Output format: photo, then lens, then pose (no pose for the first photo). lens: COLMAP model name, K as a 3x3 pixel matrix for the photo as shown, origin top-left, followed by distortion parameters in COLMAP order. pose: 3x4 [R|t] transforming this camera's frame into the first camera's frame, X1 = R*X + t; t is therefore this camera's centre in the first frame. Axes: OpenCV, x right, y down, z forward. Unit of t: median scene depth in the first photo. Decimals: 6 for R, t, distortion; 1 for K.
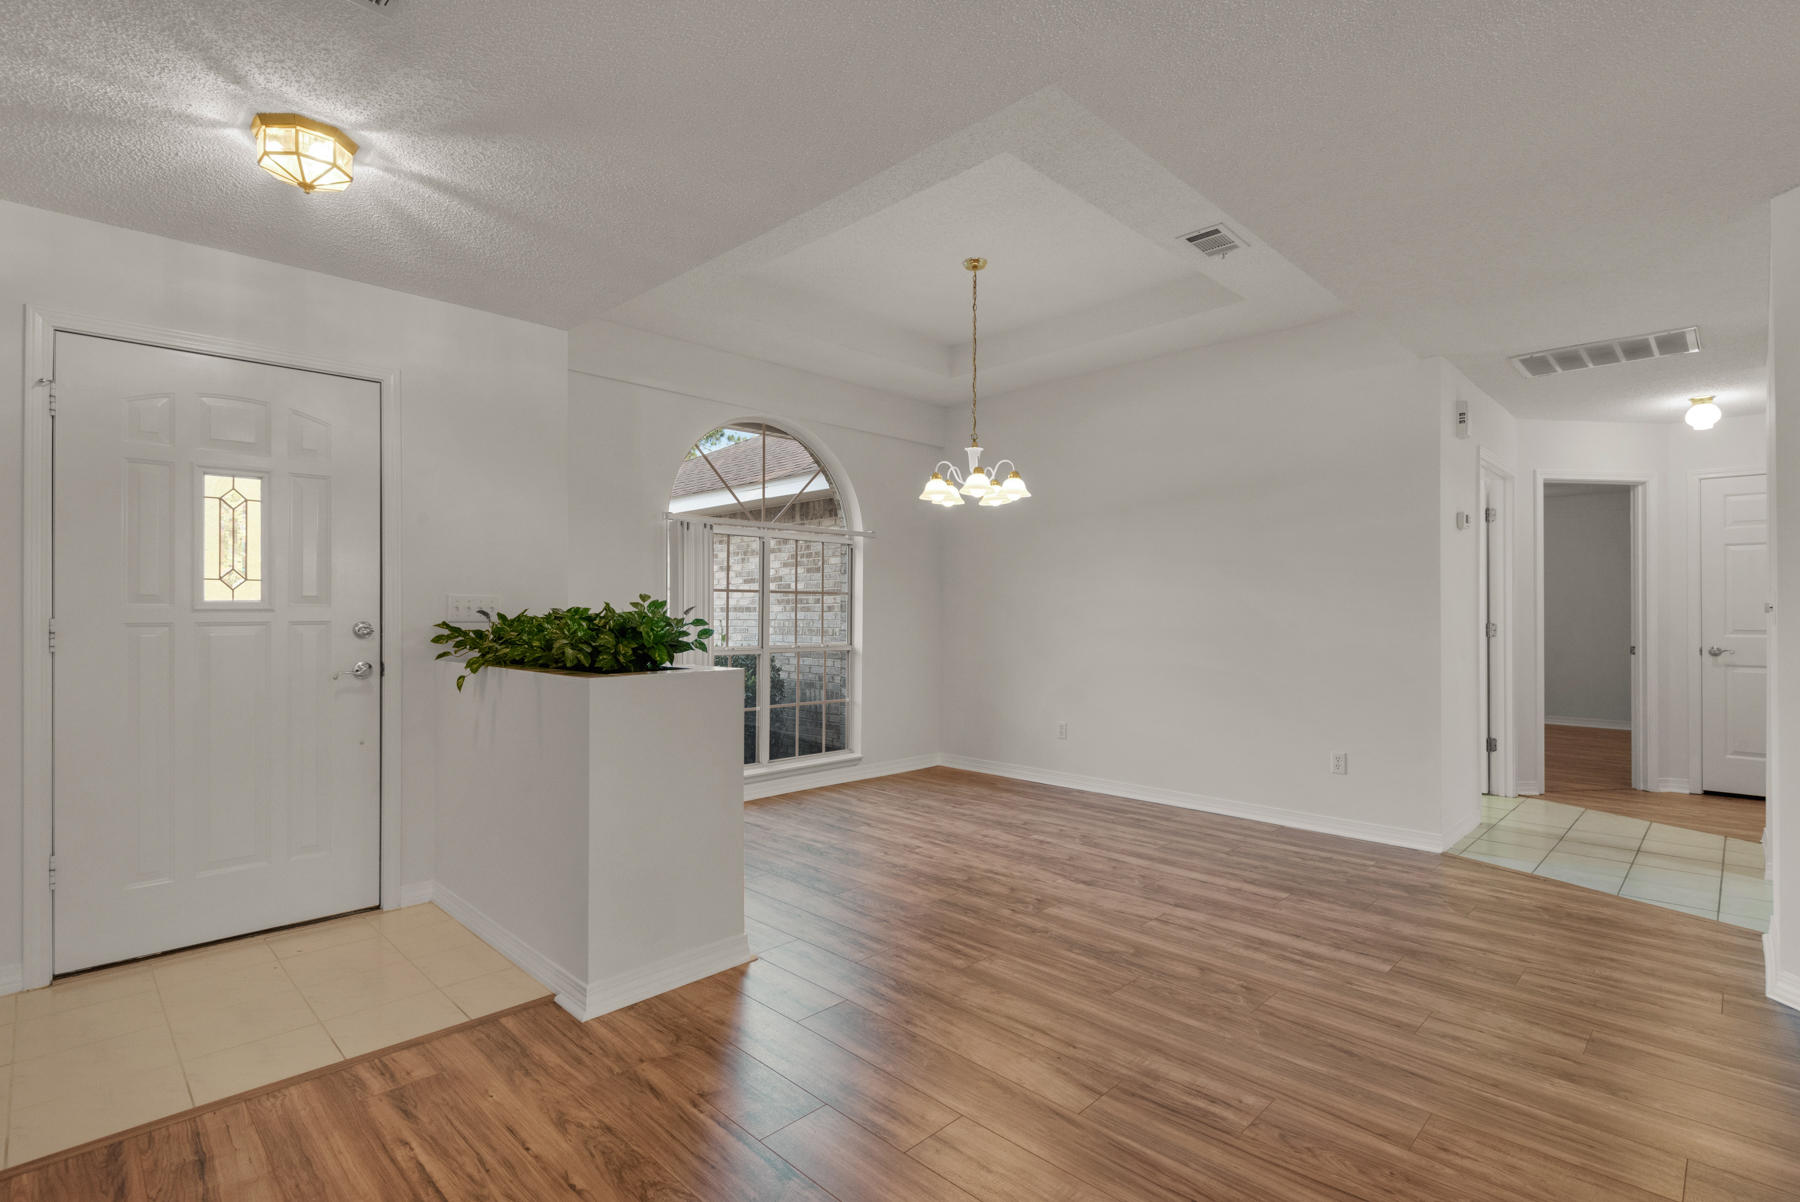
lens RADIAL K [[850.7, 0, 892.5], [0, 850.7, 596.8], [0, 0, 1]] dist [0.014725, -0.009439]
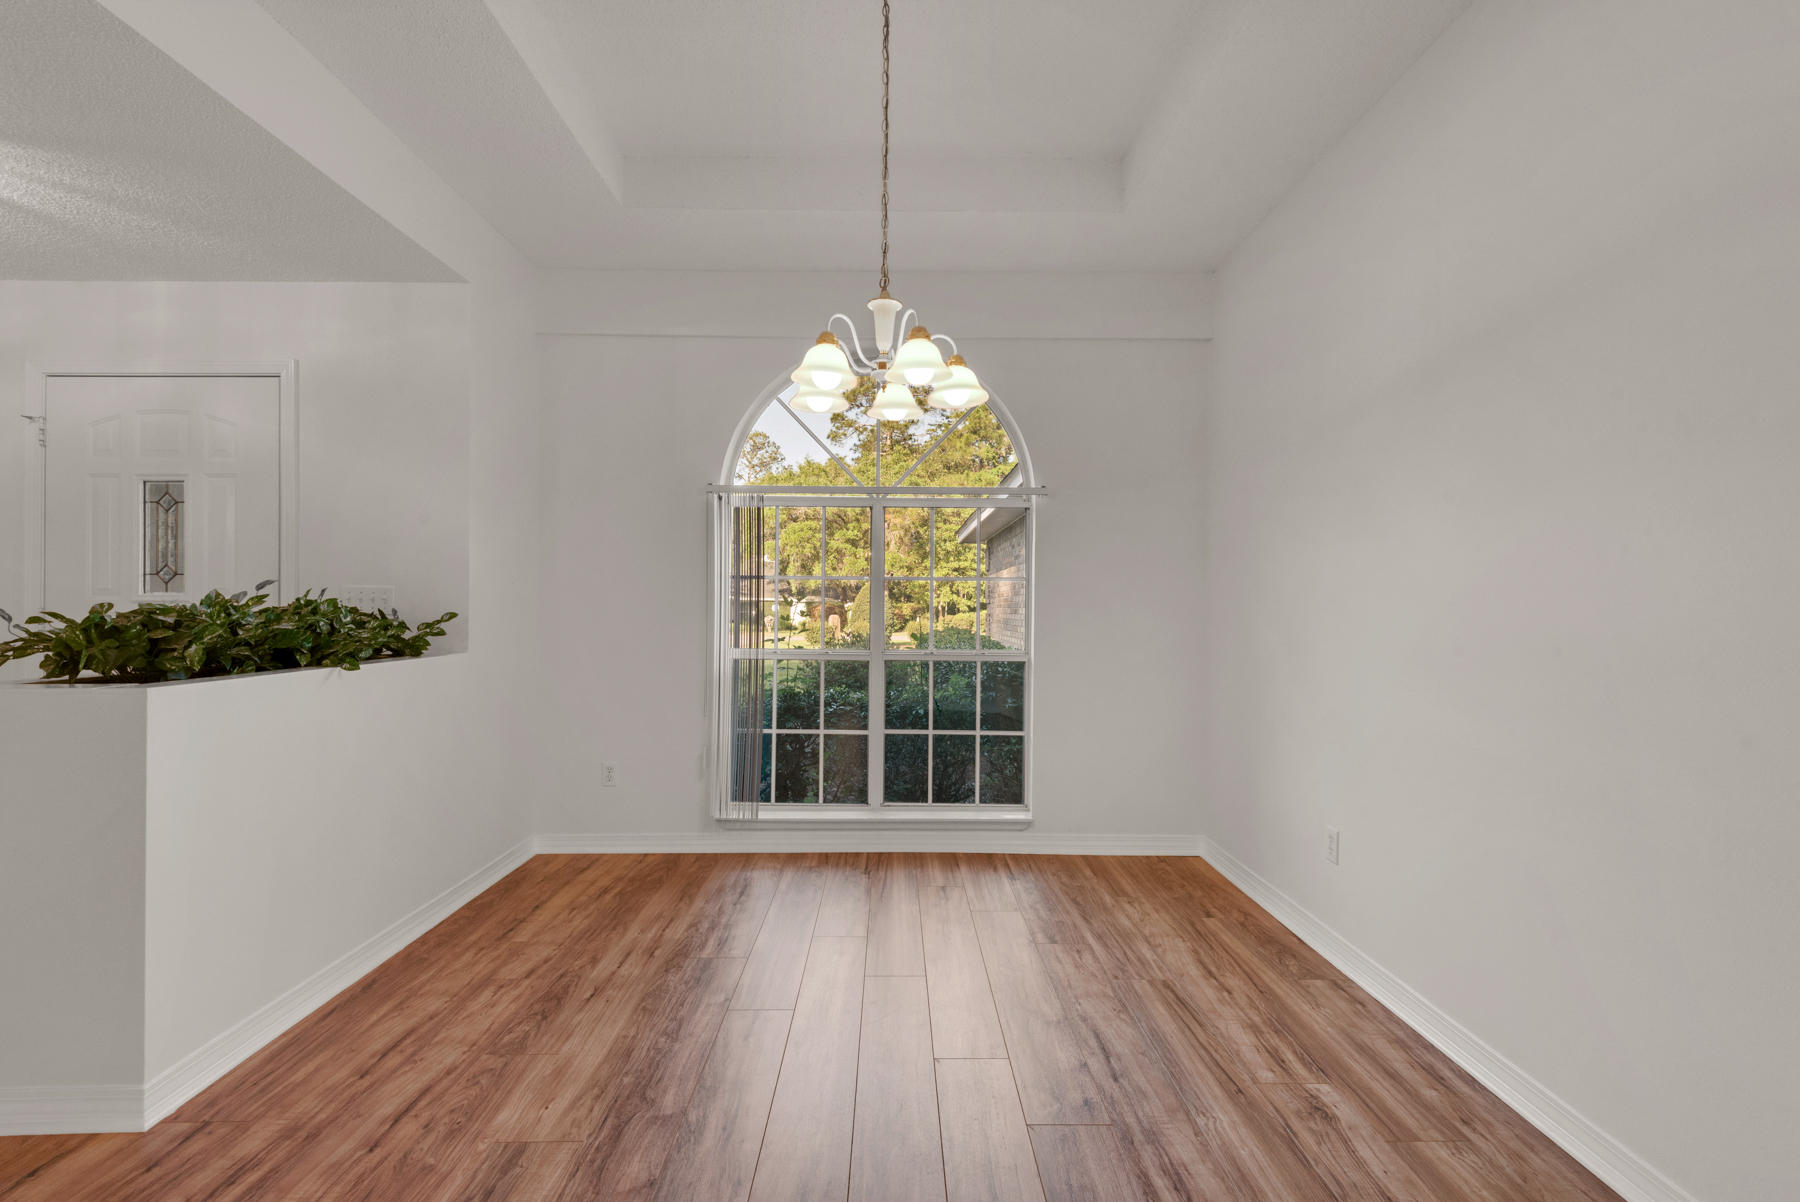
lens RADIAL K [[812.9, 0, 894.3], [0, 812.9, 590.7], [0, 0, 1]] dist [0.030131, -0.015253]
pose [[0.714073, -0.012485, -0.699960, 0.623247], [0.012497, 0.999909, -0.005086, 0.017666], [0.699960, -0.005115, 0.714164, 0.850765]]
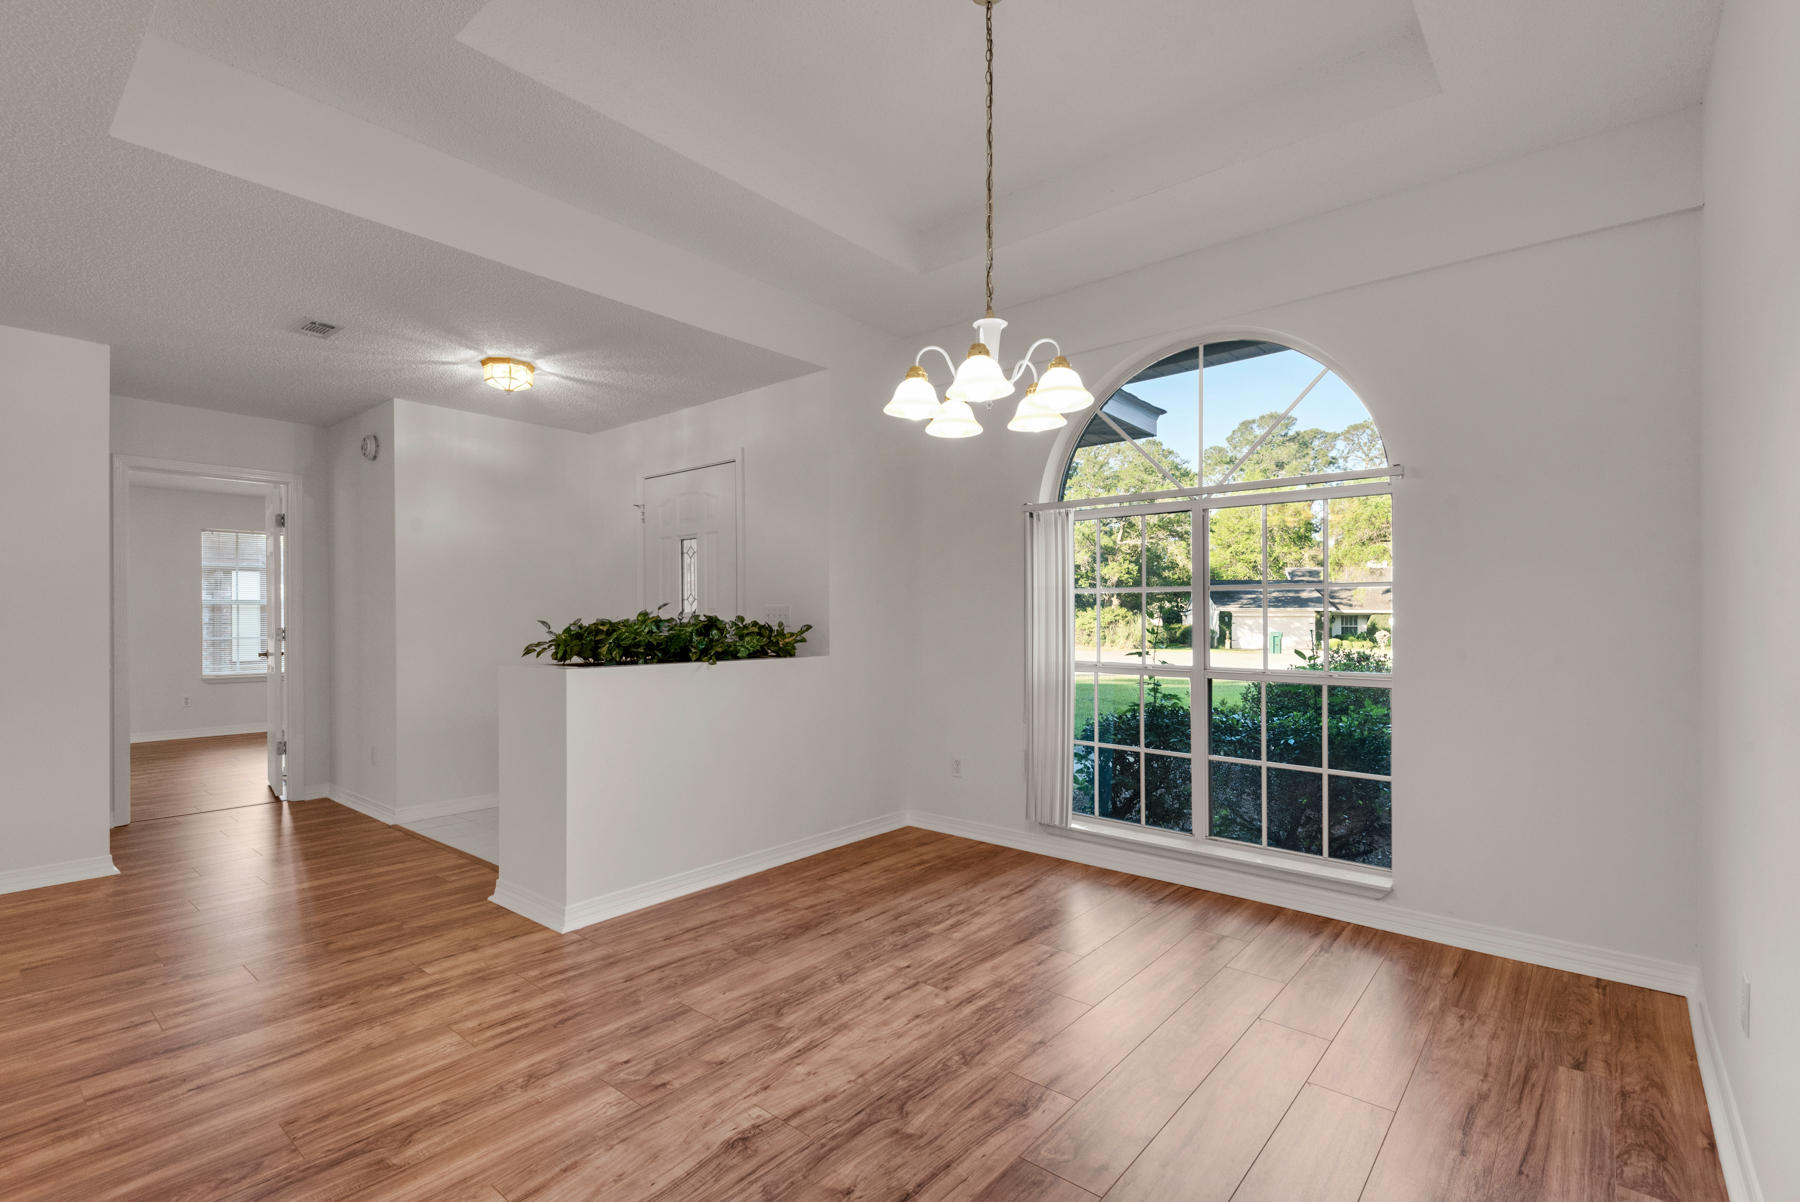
lens RADIAL K [[812.9, 0, 895.5], [0, 812.9, 606.3], [0, 0, 1]] dist [0.030131, -0.015253]
pose [[0.086612, -0.015953, -0.996114, 0.831161], [0.021508, 0.999669, -0.014140, 0.024592], [0.996010, -0.020200, 0.086926, 1.197242]]
